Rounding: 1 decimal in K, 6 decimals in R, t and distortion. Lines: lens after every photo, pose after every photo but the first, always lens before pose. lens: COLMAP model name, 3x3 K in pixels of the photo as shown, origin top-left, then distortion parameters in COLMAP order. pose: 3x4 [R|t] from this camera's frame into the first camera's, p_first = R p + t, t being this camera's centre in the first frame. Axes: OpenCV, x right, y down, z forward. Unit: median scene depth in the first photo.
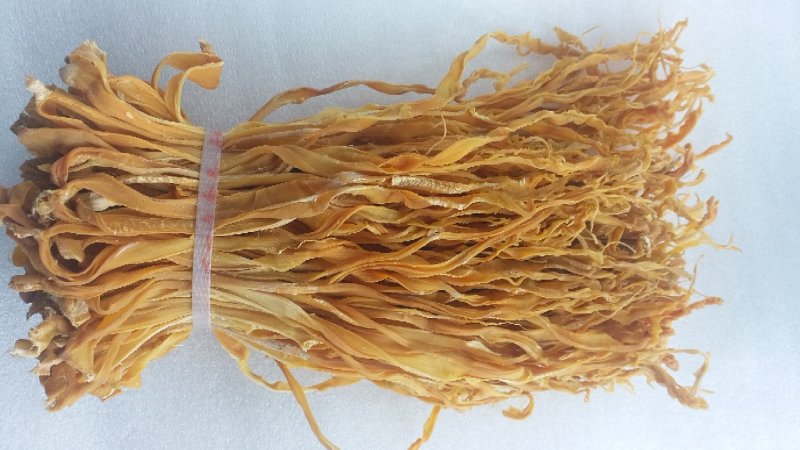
lens RADIAL K [[653.7, 0, 400.0], [0, 653.7, 225.0], [0, 0, 1]] dist [-0.037686, -0.008040]
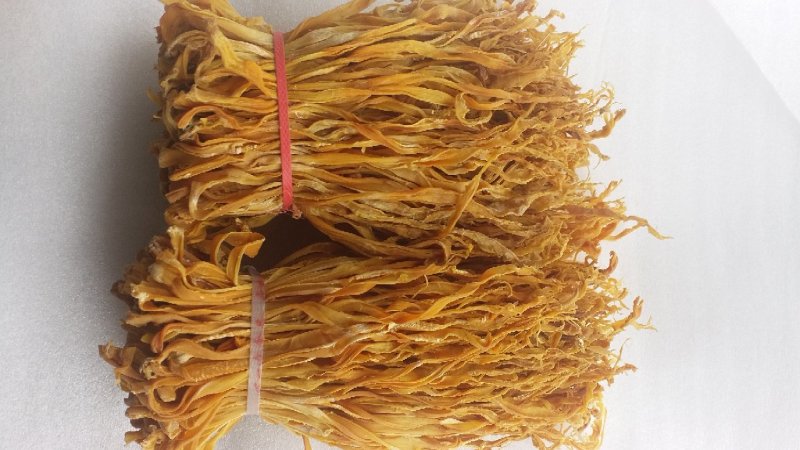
lens RADIAL K [[653.8, 0, 400.0], [0, 653.8, 225.0], [0, 0, 1]] dist [0.002325, -0.002925]
pose [[0.999724, 0.023006, -0.004698, 0.014566], [-0.021623, 0.979999, 0.197823, -0.572950], [0.009155, -0.197666, 0.980227, -0.332502]]
